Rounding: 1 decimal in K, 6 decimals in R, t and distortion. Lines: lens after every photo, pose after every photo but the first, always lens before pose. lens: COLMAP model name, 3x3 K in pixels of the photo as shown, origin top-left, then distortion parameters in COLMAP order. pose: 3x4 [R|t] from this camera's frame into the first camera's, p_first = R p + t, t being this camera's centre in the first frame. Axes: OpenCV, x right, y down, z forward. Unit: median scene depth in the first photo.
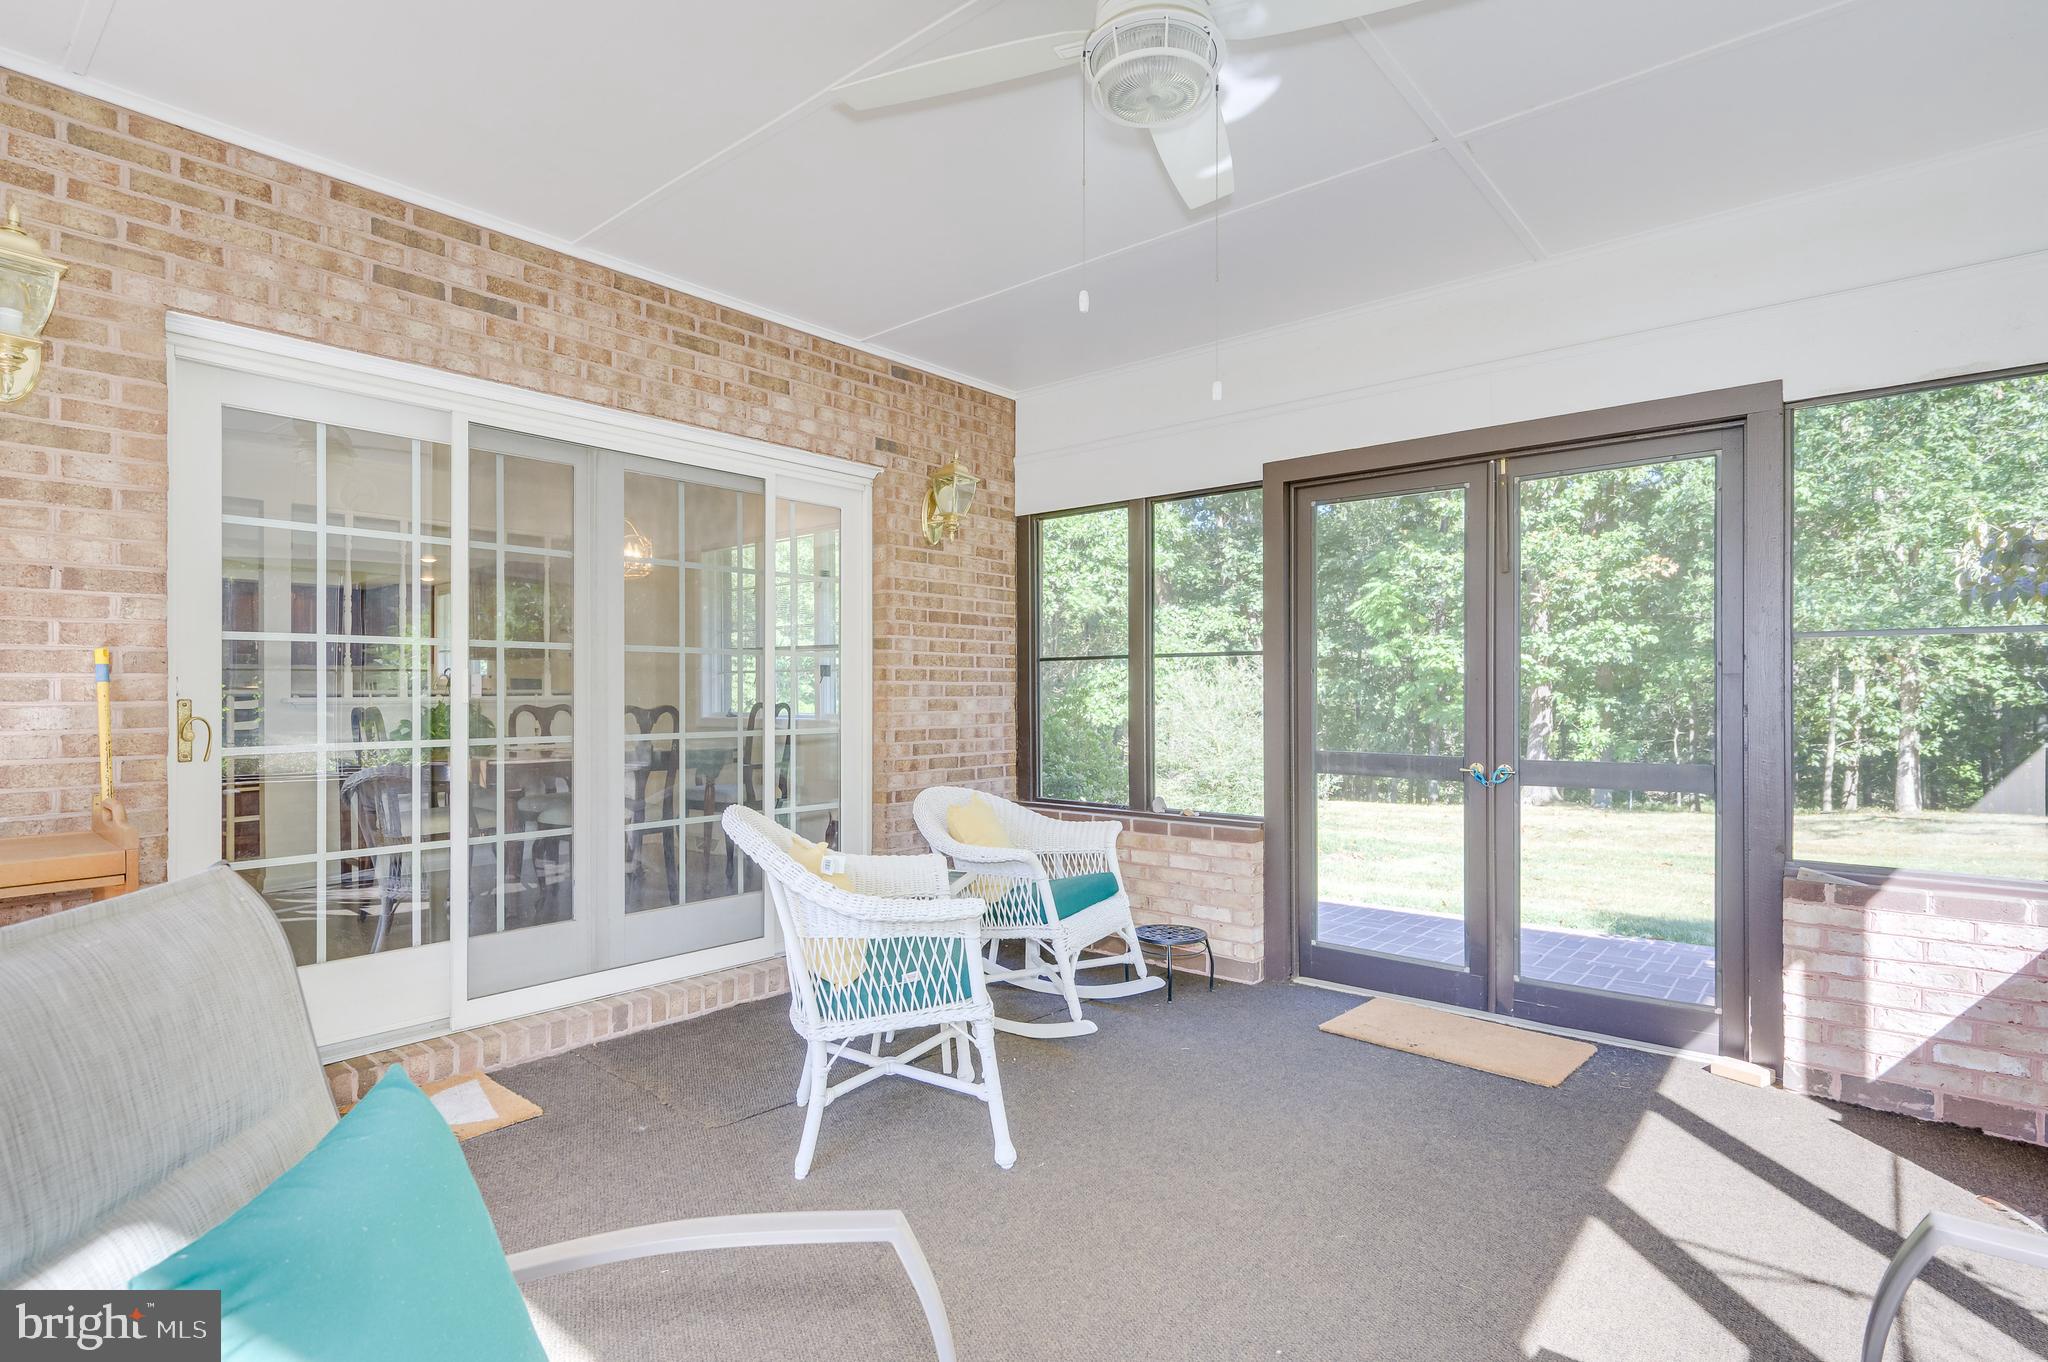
lens RADIAL K [[1015.0, 0, 1026.9], [0, 1015.0, 688.0], [0, 0, 1]] dist [0.003726, 0.001075]
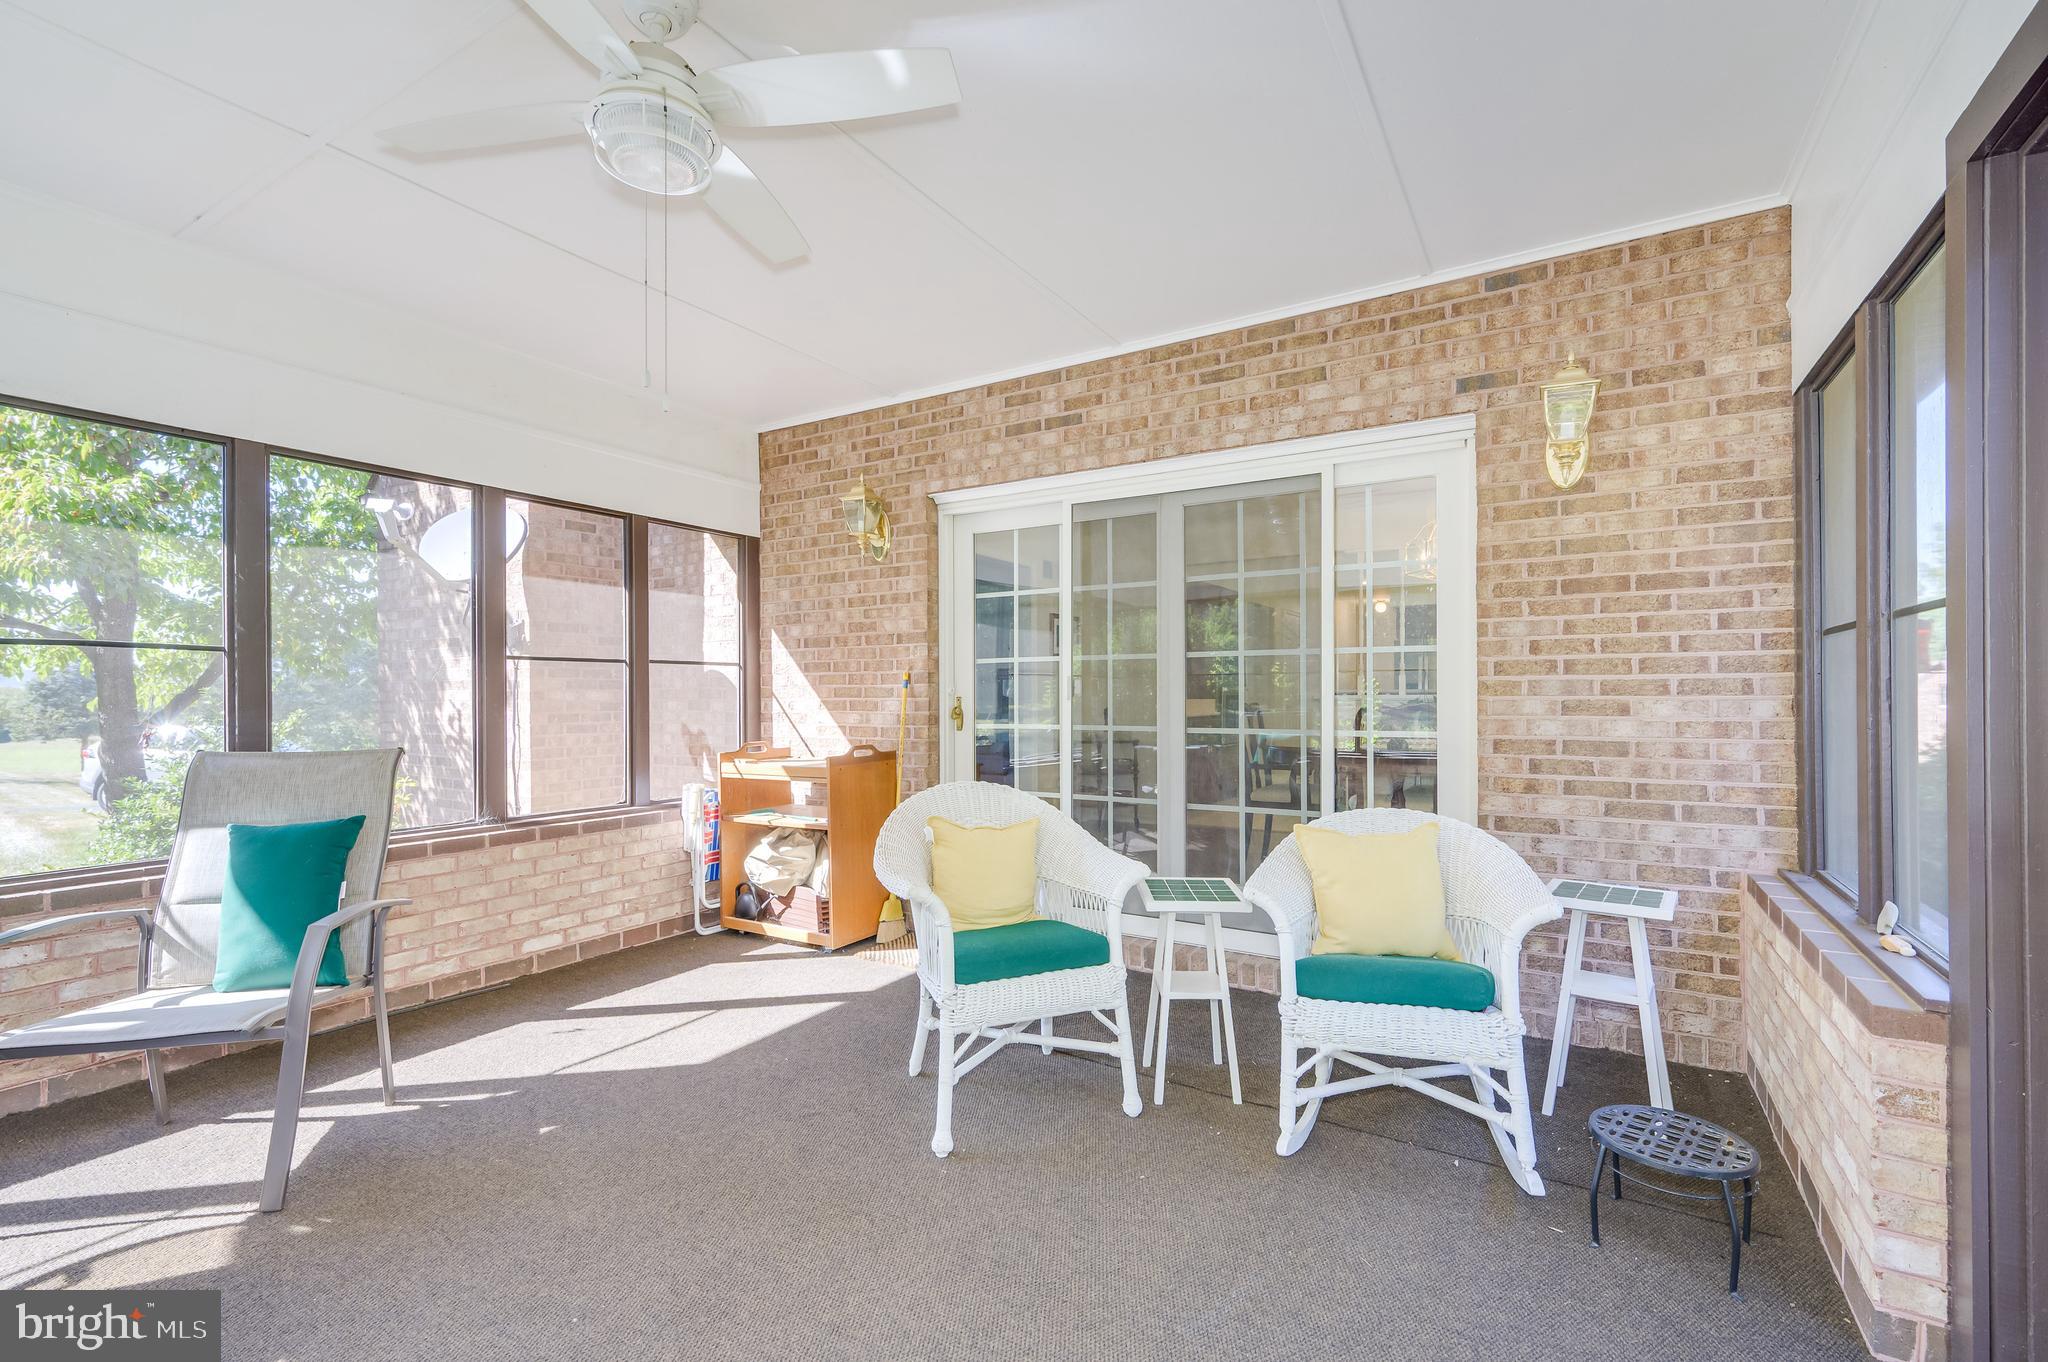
lens RADIAL K [[907.3, 0, 1025.6], [0, 907.3, 692.1], [0, 0, 1]] dist [-0.001716, -0.000697]
pose [[0.155577, -0.003695, -0.987817, 0.561272], [0.008088, 0.999964, -0.002467, 0.004771], [0.987791, -0.007606, 0.155601, 0.583608]]
